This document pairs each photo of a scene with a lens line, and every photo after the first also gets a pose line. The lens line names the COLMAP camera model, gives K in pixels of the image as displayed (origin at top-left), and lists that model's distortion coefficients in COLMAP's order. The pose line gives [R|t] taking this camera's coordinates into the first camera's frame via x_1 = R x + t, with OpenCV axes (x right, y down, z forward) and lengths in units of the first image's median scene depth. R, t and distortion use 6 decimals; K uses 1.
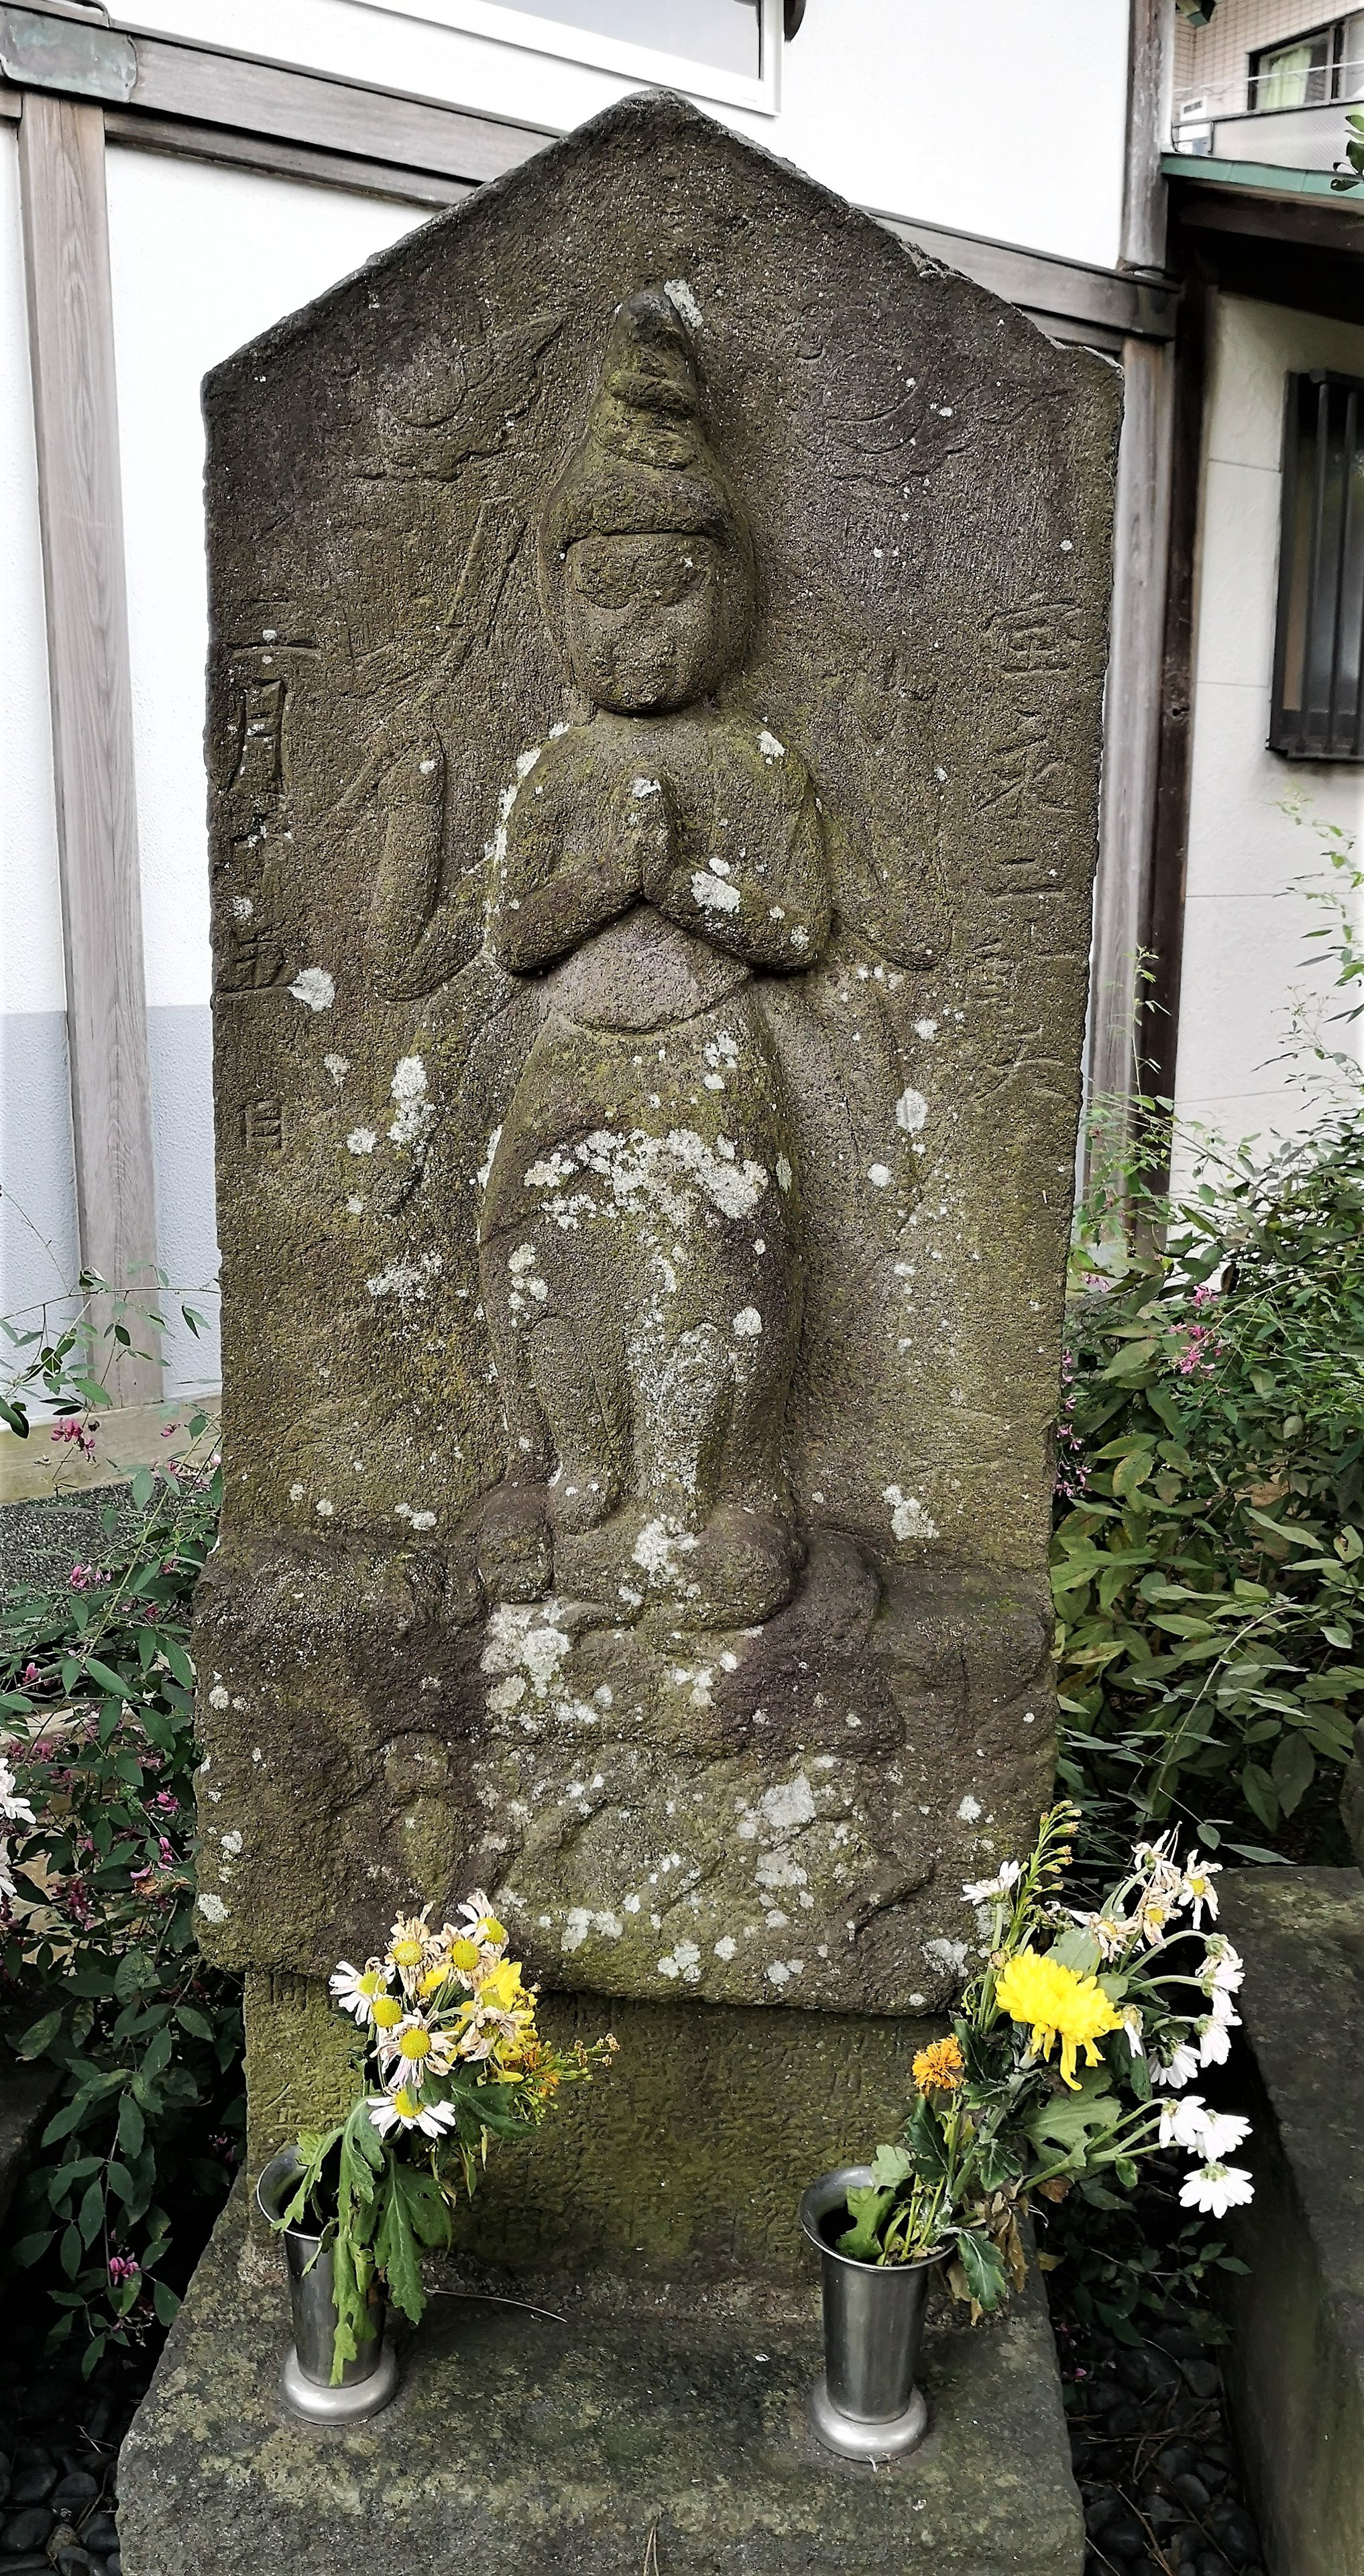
lens RADIAL K [[2204.5, 0, 681.8], [0, 2204.5, 1285.2], [0, 0, 1]] dist [0.010505, -0.064213]
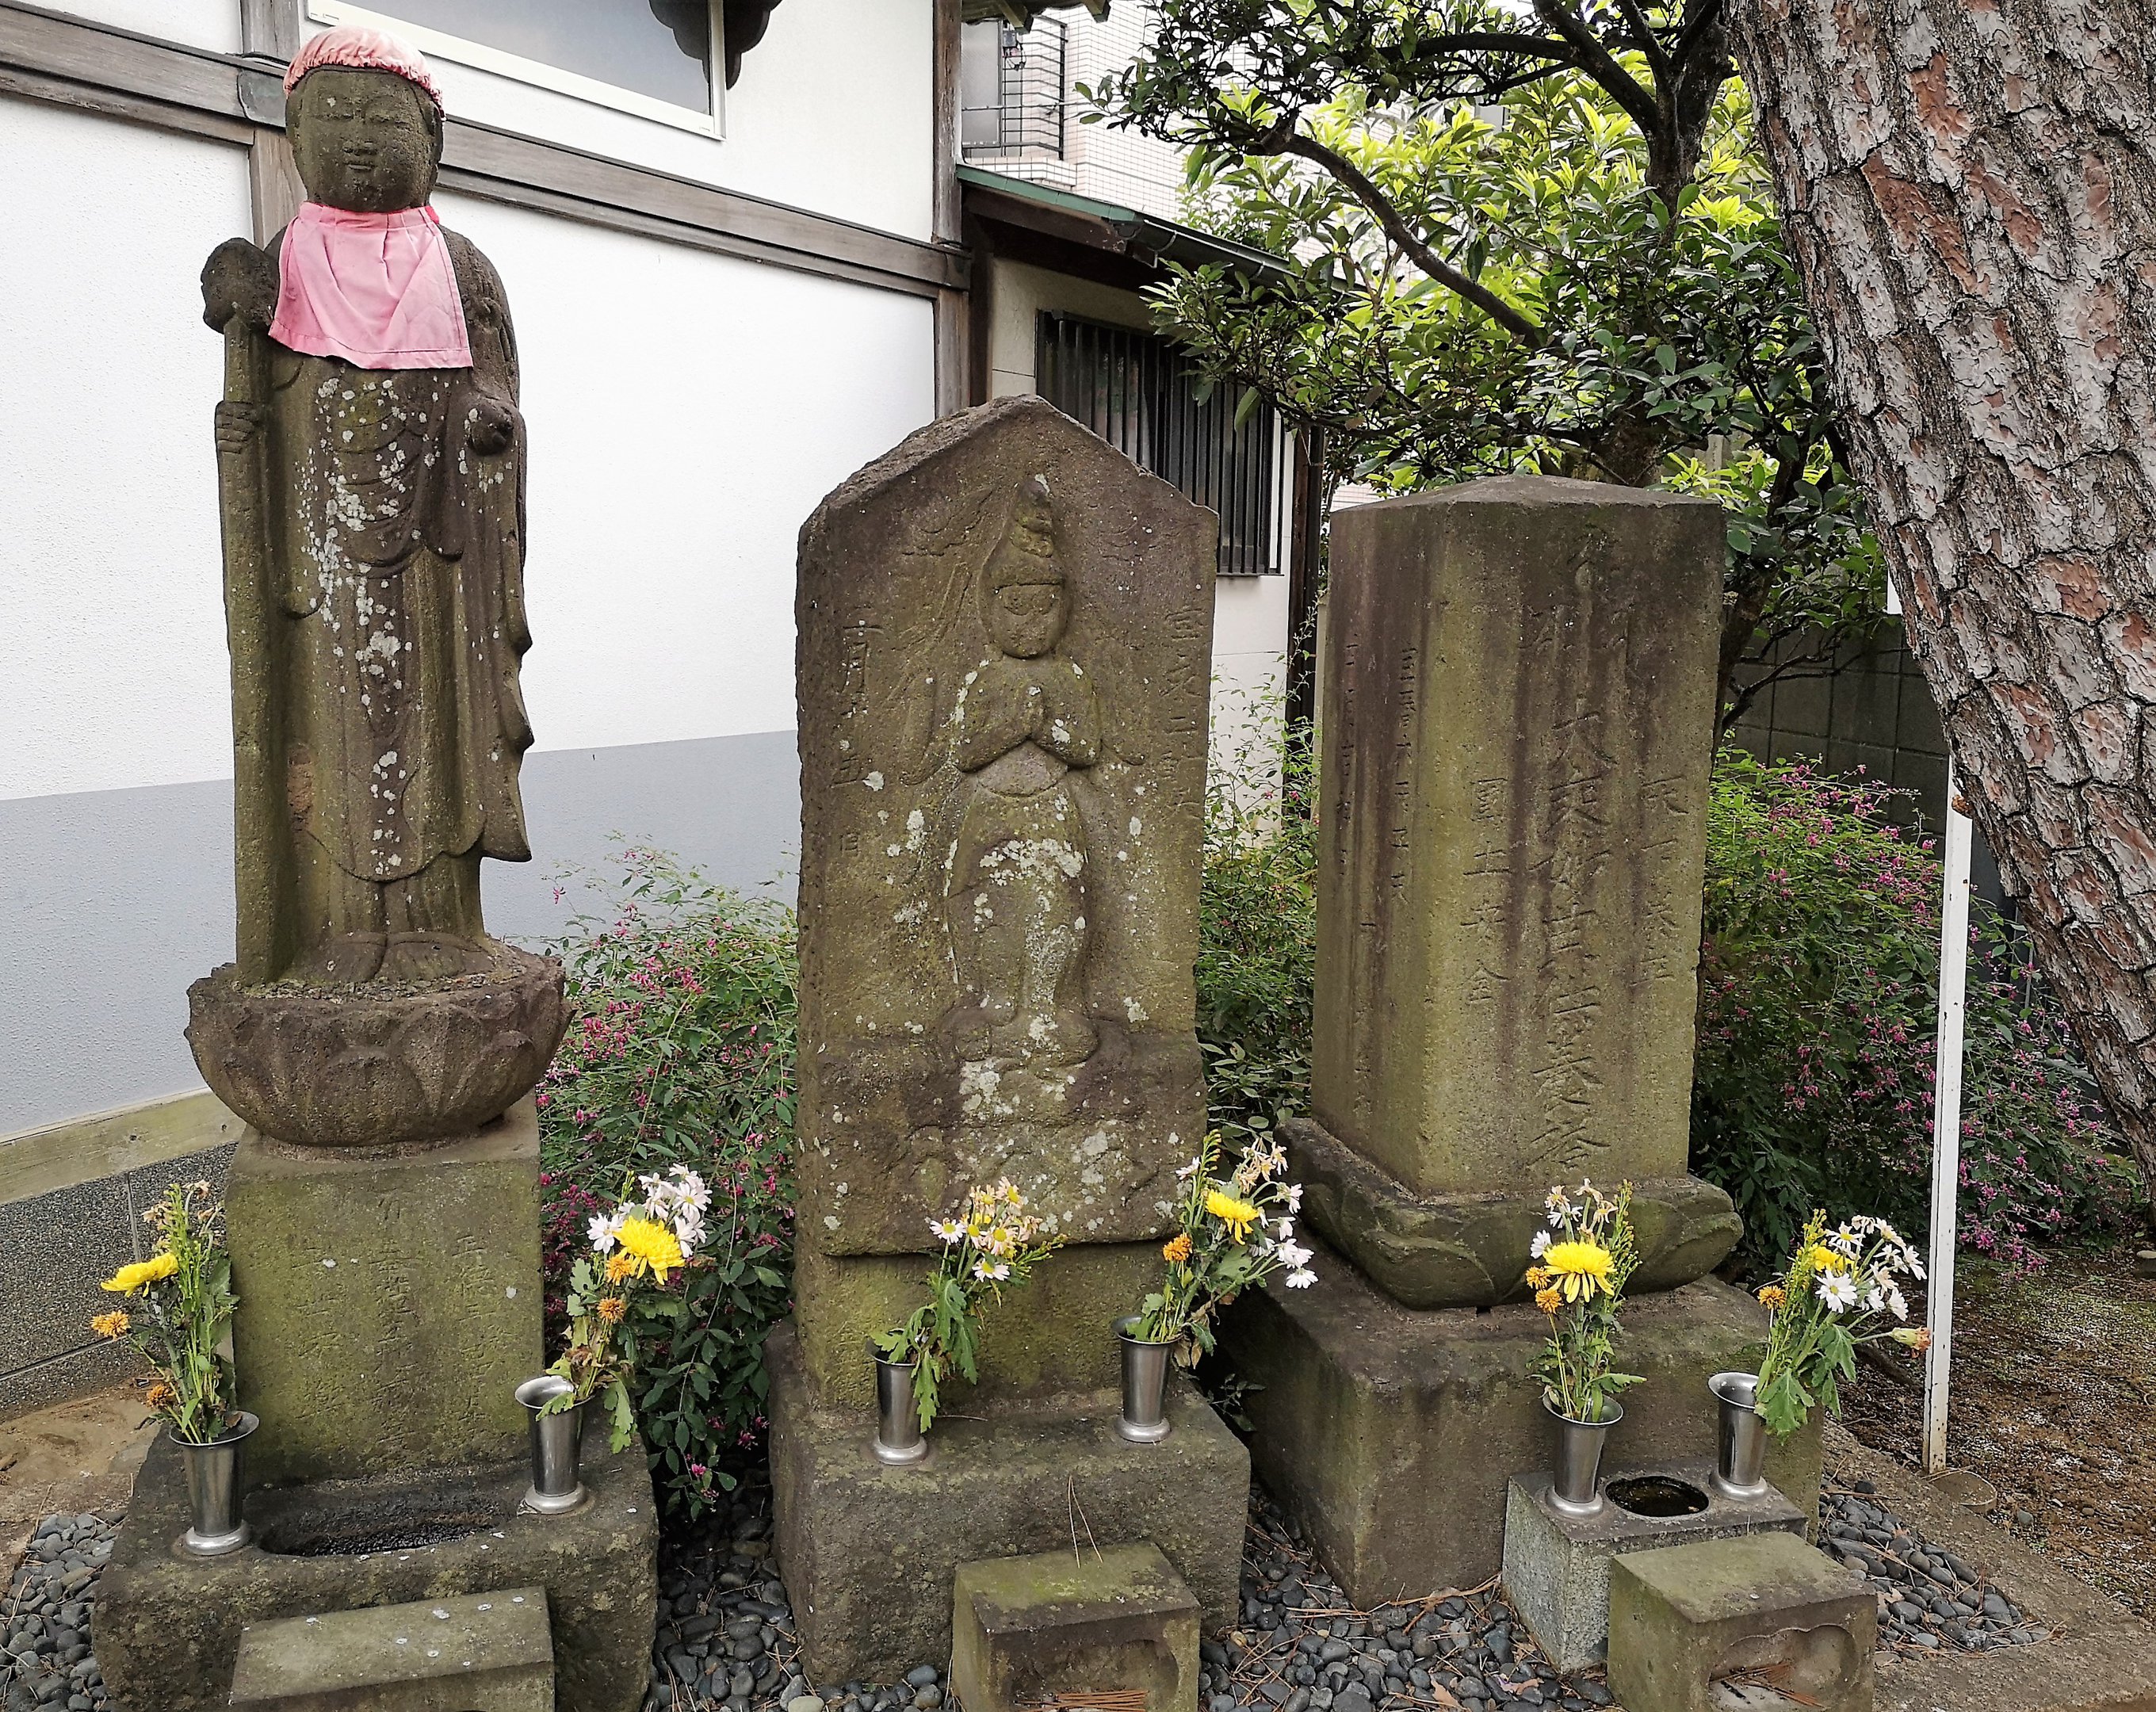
lens RADIAL K [[1858.5, 0, 1077.7], [0, 1858.5, 863.8], [0, 0, 1]] dist [0.023027, 0.017385]
pose [[0.945647, -0.042002, 0.322471, -0.562040], [0.059239, 0.997282, -0.043821, 0.037981], [-0.319754, 0.060542, 0.945564, -0.770984]]
